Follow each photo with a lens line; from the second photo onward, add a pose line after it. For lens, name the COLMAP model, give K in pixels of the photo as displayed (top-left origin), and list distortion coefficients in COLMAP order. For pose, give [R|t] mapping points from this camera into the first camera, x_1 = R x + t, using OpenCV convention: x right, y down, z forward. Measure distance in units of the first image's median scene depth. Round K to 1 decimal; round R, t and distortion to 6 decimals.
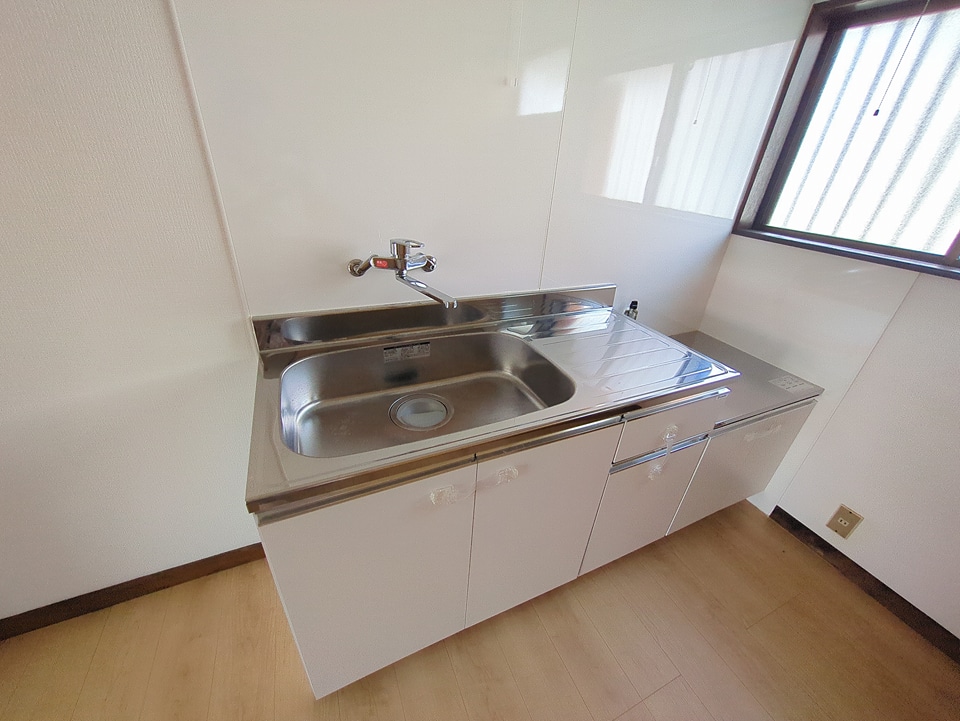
lens RADIAL K [[378.8, 0, 481.0], [0, 378.8, 362.0], [0, 0, 1]] dist [-0.004194, 0.001734]
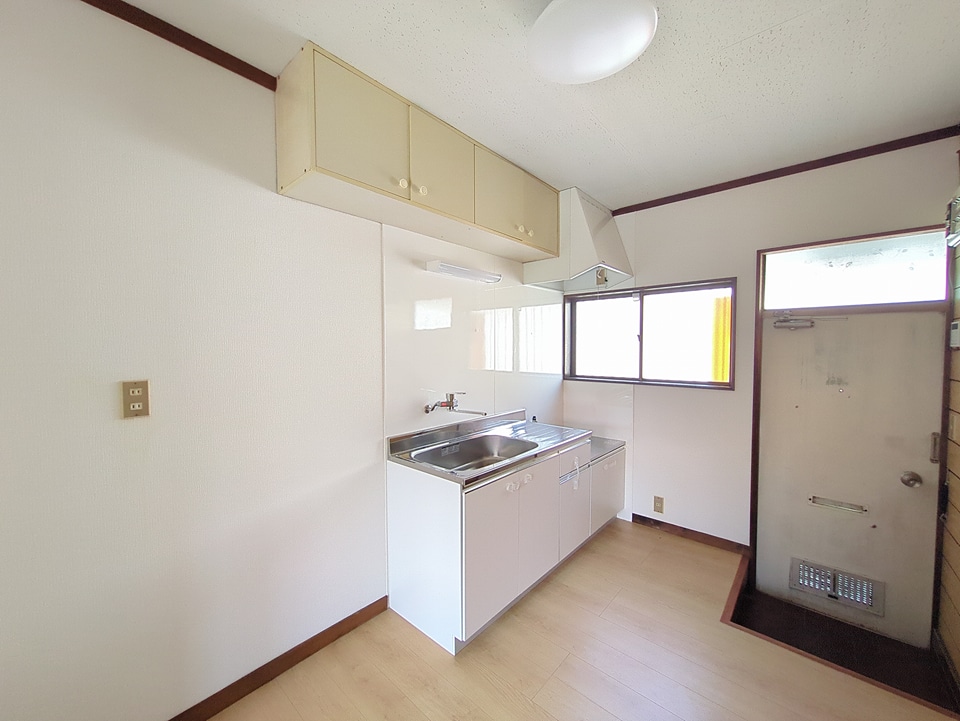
lens RADIAL K [[378.8, 0, 480.4], [0, 378.8, 361.8], [0, 0, 1]] dist [-0.004194, 0.001734]
pose [[0.913833, -0.075682, 0.398976, -0.583635], [0.240026, 0.893155, -0.380344, 0.254165], [-0.327563, 0.443335, 0.834360, -0.633206]]
